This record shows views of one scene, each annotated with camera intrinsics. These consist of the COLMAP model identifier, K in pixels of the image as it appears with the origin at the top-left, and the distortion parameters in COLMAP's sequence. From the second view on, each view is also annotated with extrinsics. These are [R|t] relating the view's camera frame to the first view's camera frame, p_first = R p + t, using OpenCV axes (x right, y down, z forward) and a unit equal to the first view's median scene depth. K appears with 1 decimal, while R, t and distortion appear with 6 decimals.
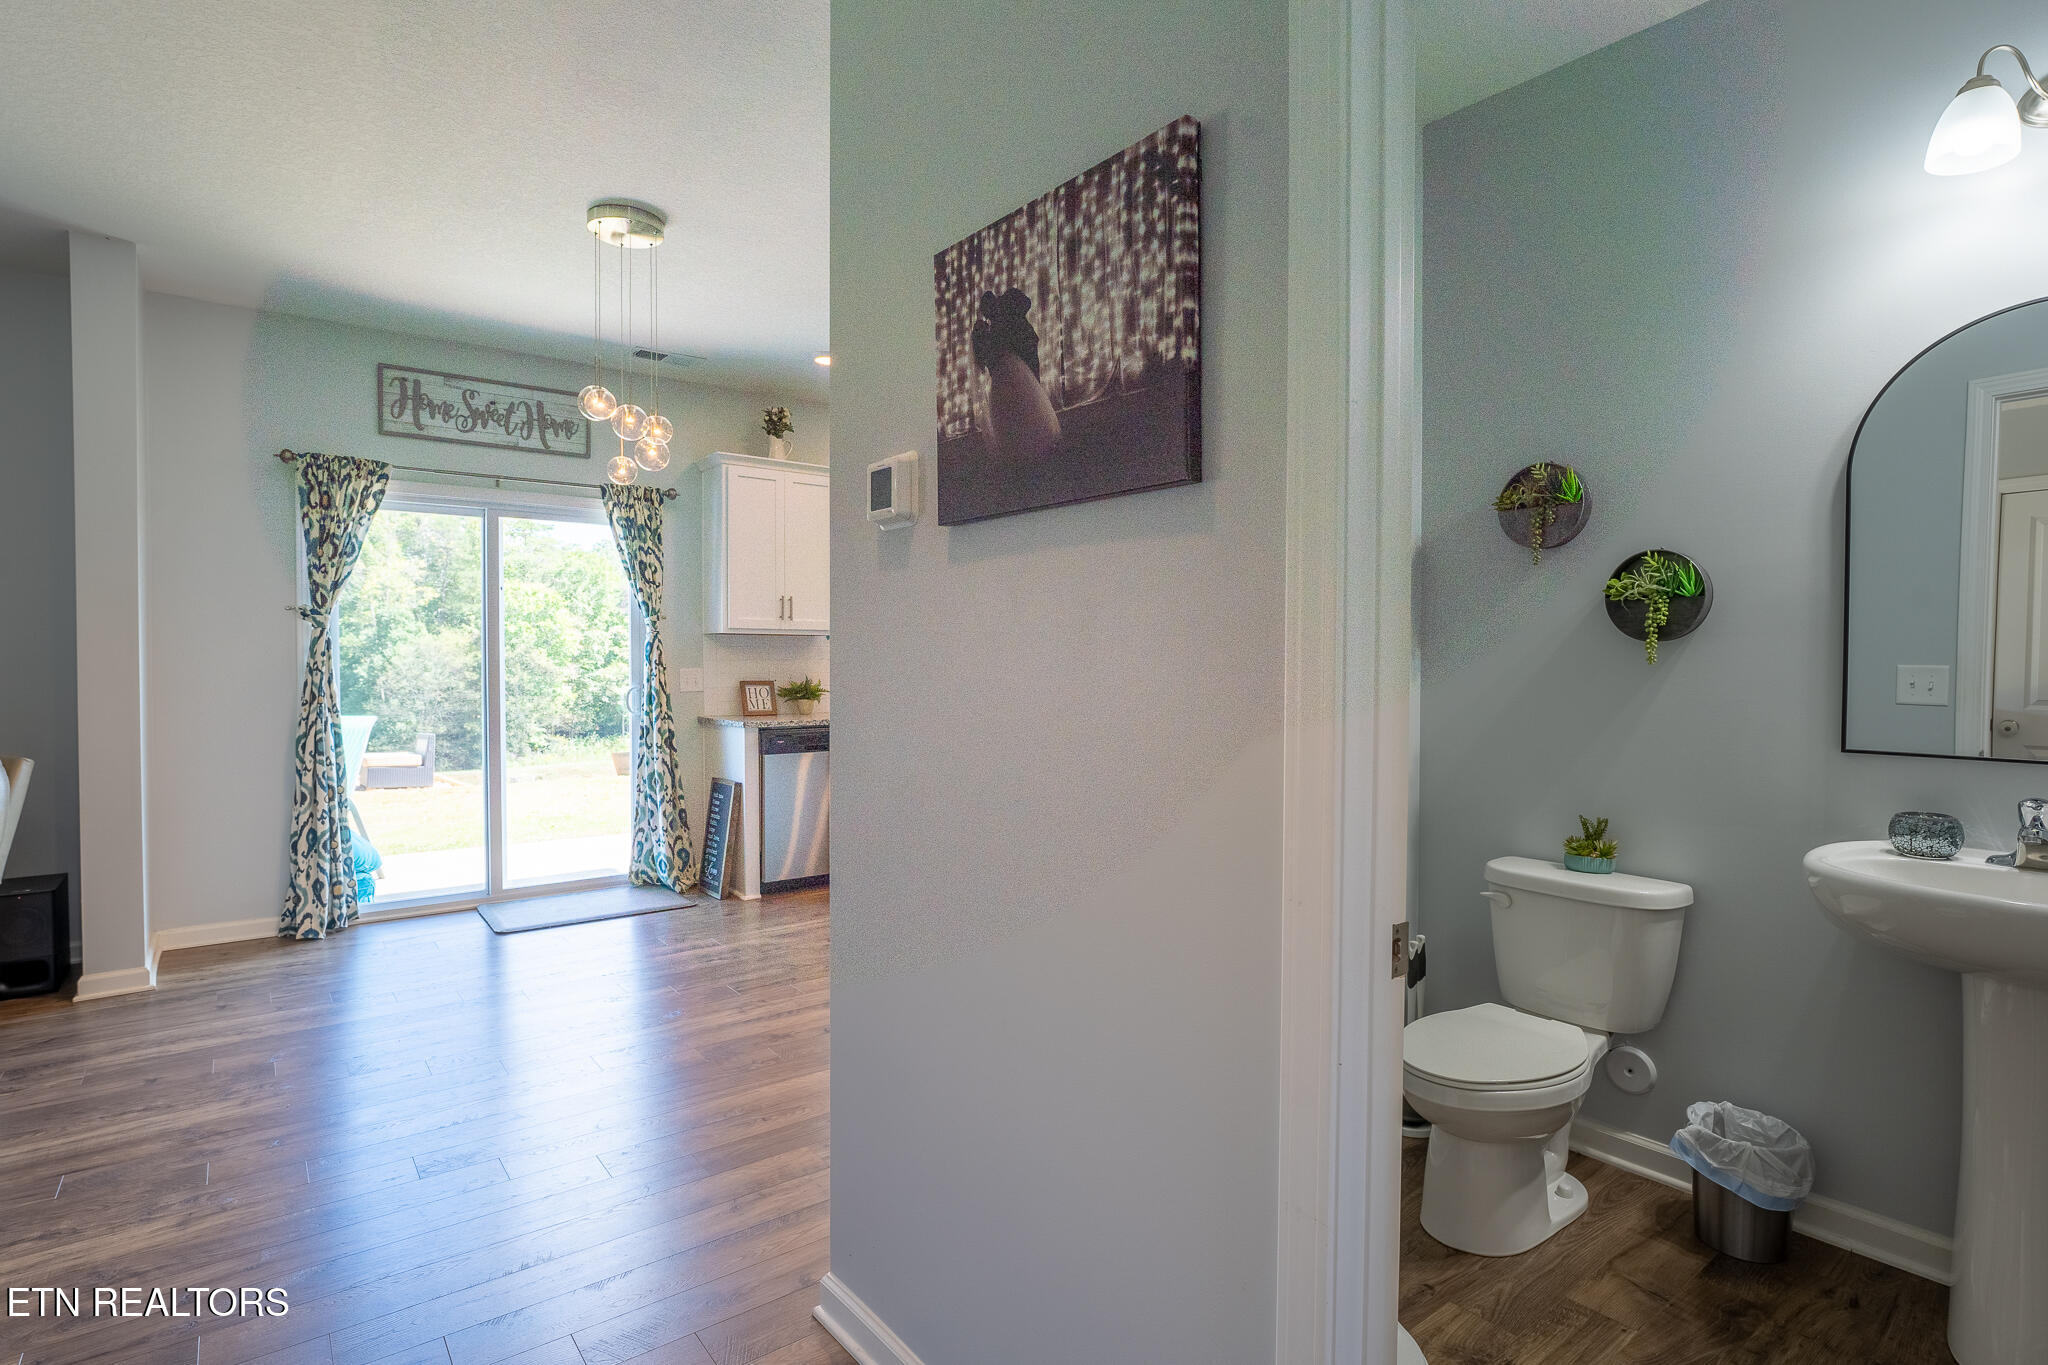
lens RADIAL K [[974.2, 0, 1012.4], [0, 974.2, 680.2], [0, 0, 1]] dist [-0.011891, 0.001767]
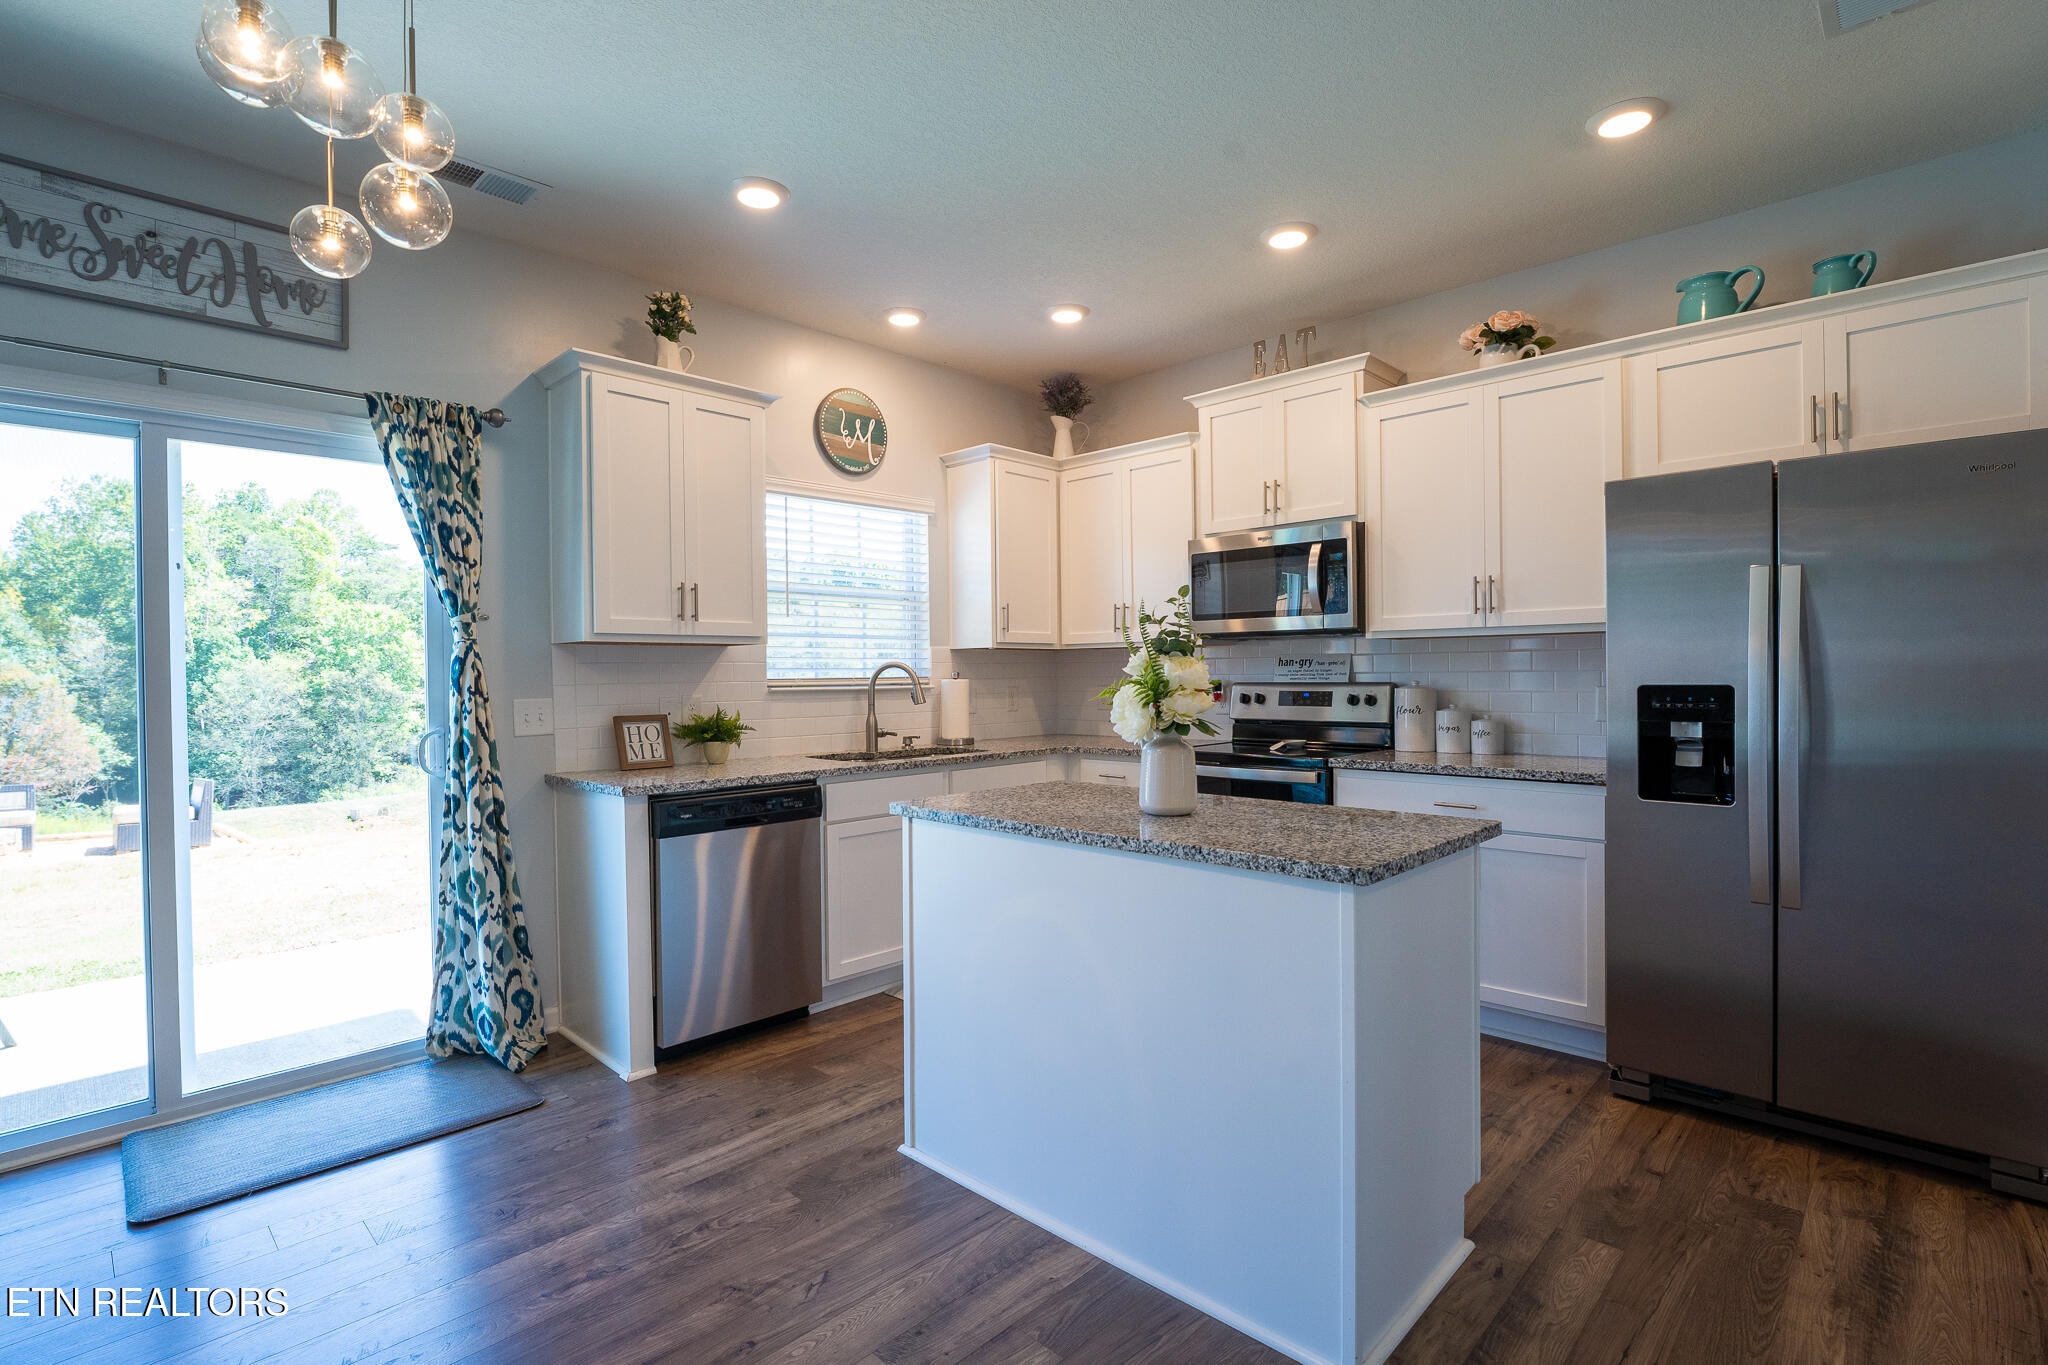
lens RADIAL K [[974.2, 0, 1028.9], [0, 974.2, 684.3], [0, 0, 1]] dist [-0.011891, 0.001767]
pose [[0.990187, -0.015563, 0.138882, -0.105203], [0.017384, 0.999778, -0.011908, -0.008851], [-0.138666, 0.014205, 0.990237, 0.352217]]
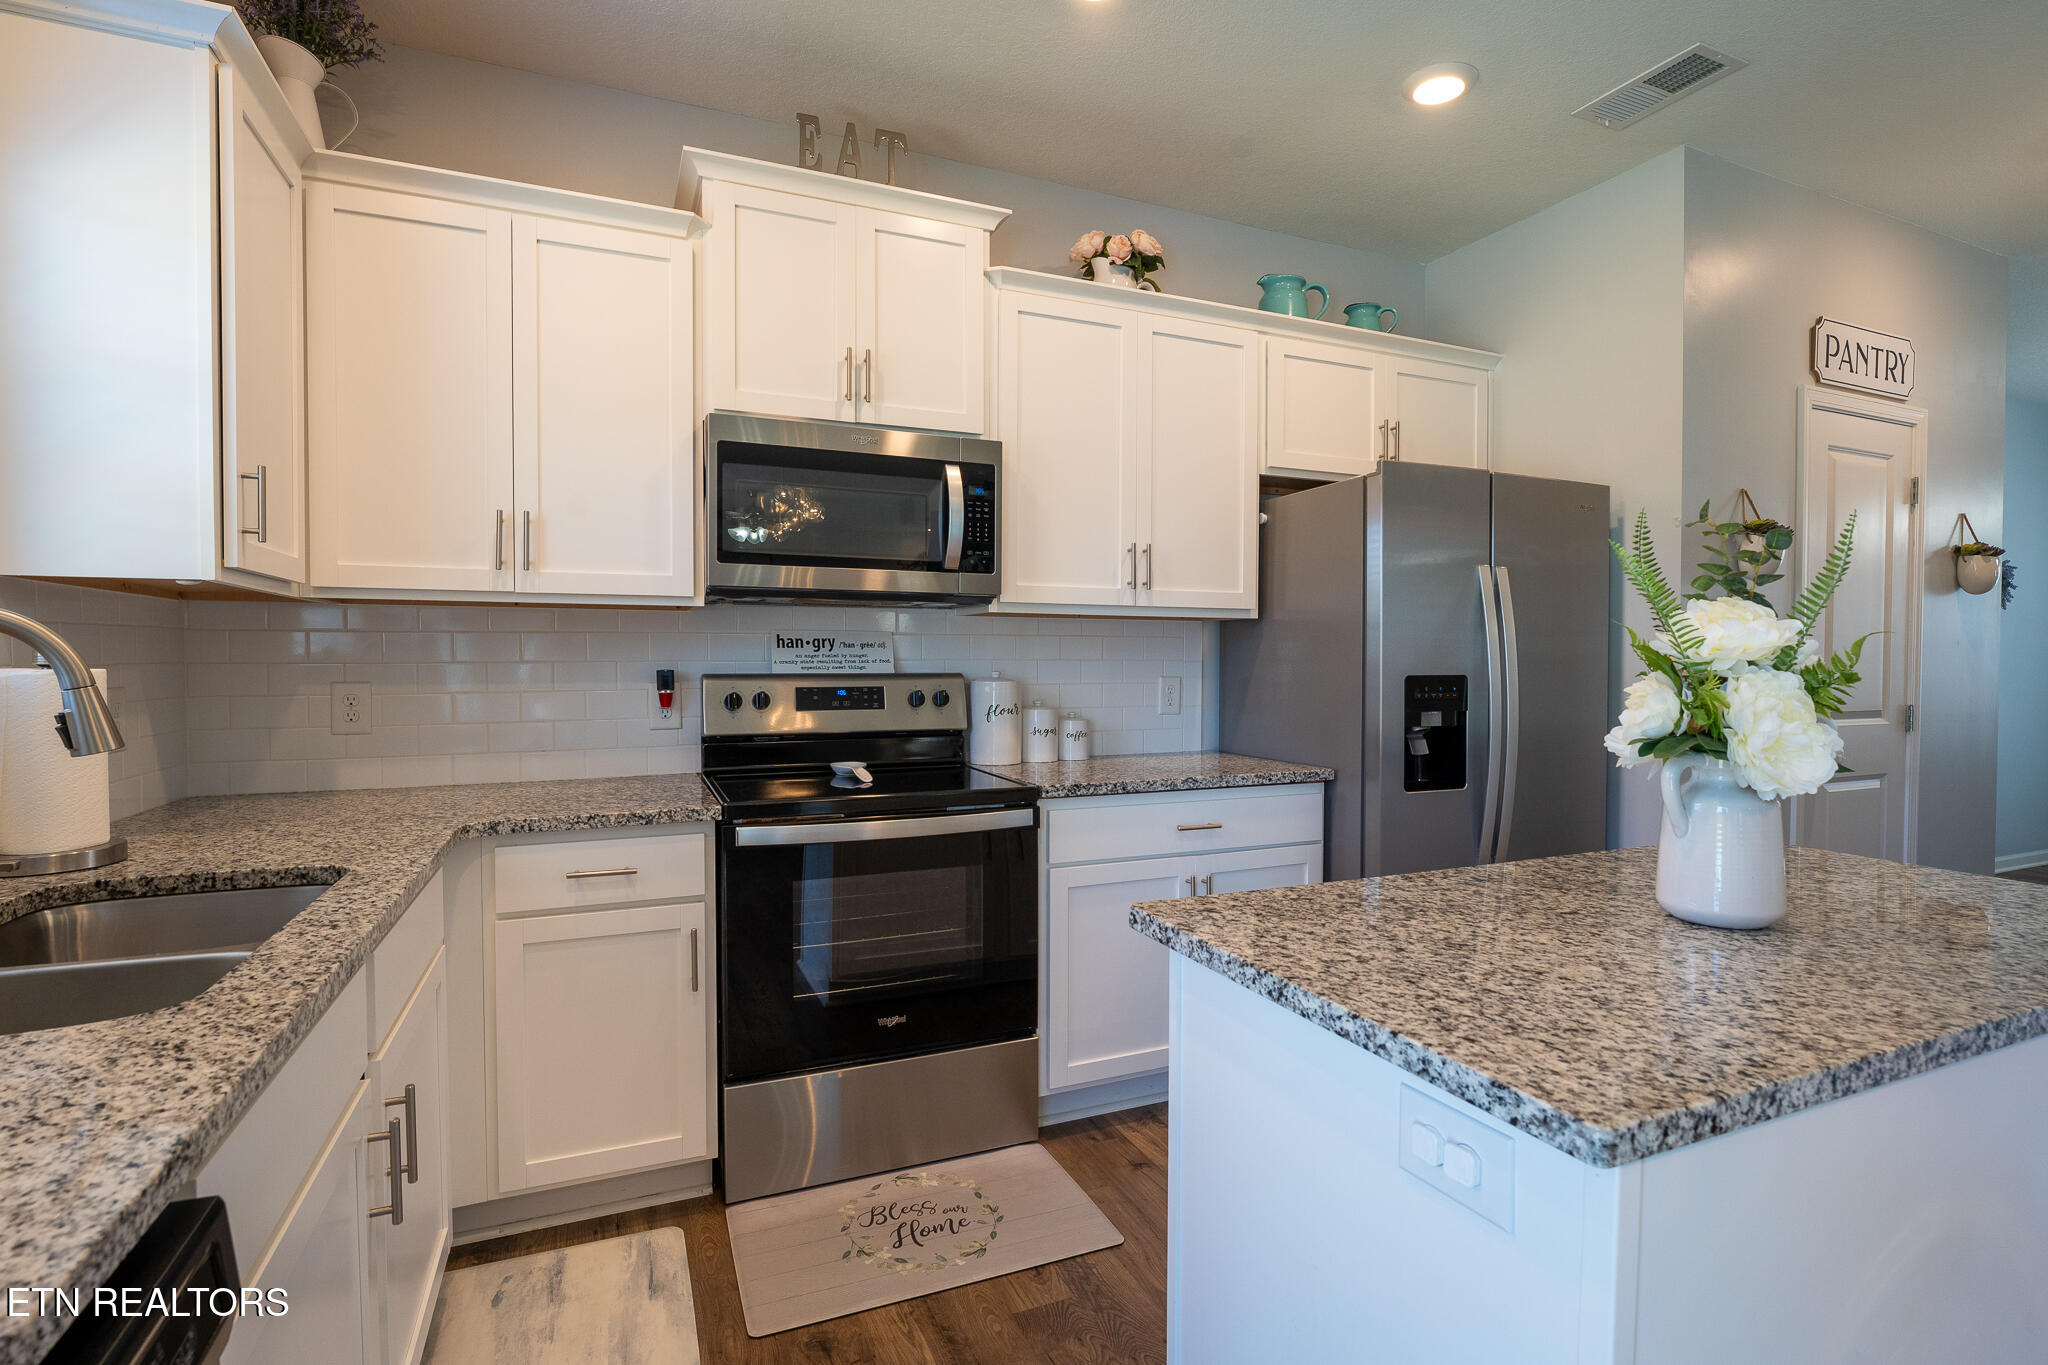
lens RADIAL K [[974.2, 0, 1024.9], [0, 974.2, 678.2], [0, 0, 1]] dist [-0.011891, 0.001767]
pose [[0.262055, -0.023536, 0.964766, -0.242663], [0.022008, 0.999588, 0.018408, -0.020580], [-0.964802, 0.016408, 0.262465, 0.858687]]
